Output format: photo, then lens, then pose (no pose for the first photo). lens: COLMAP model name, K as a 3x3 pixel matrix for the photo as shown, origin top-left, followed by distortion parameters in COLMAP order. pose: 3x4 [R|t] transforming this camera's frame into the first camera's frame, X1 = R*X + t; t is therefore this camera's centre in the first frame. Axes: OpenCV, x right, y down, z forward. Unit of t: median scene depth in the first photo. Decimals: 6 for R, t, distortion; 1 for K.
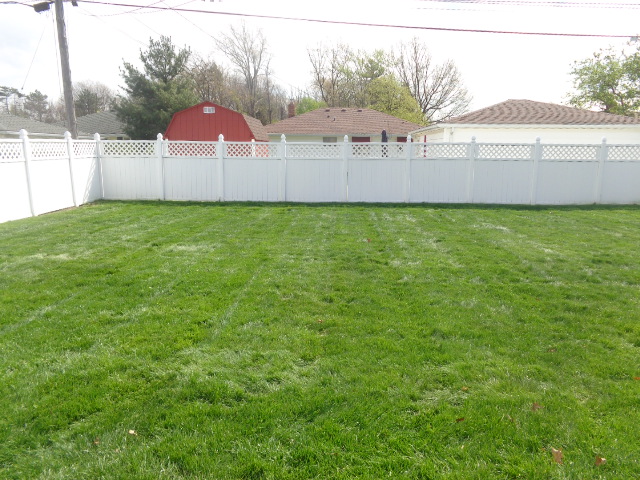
lens RADIAL K [[480.5, 0, 323.1], [0, 480.5, 238.0], [0, 0, 1]] dist [-0.012981, 0.013152]
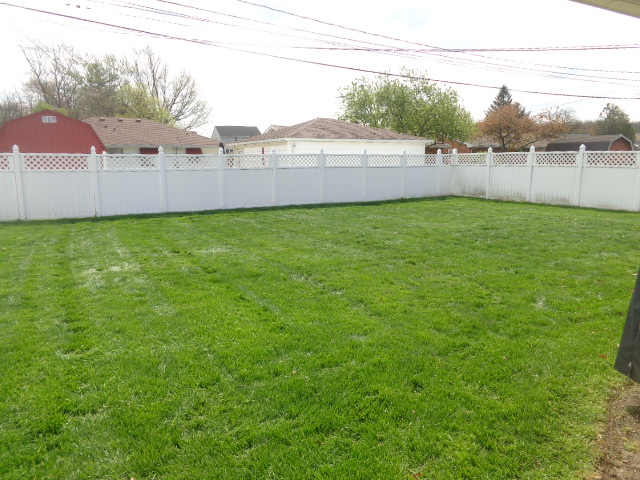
lens RADIAL K [[480.5, 0, 323.8], [0, 480.5, 240.3], [0, 0, 1]] dist [-0.012981, 0.013152]
pose [[0.855327, -0.095107, 0.509284, -0.179462], [0.103333, 0.994572, 0.012190, 0.003449], [-0.507679, 0.042199, 0.860512, -0.027261]]
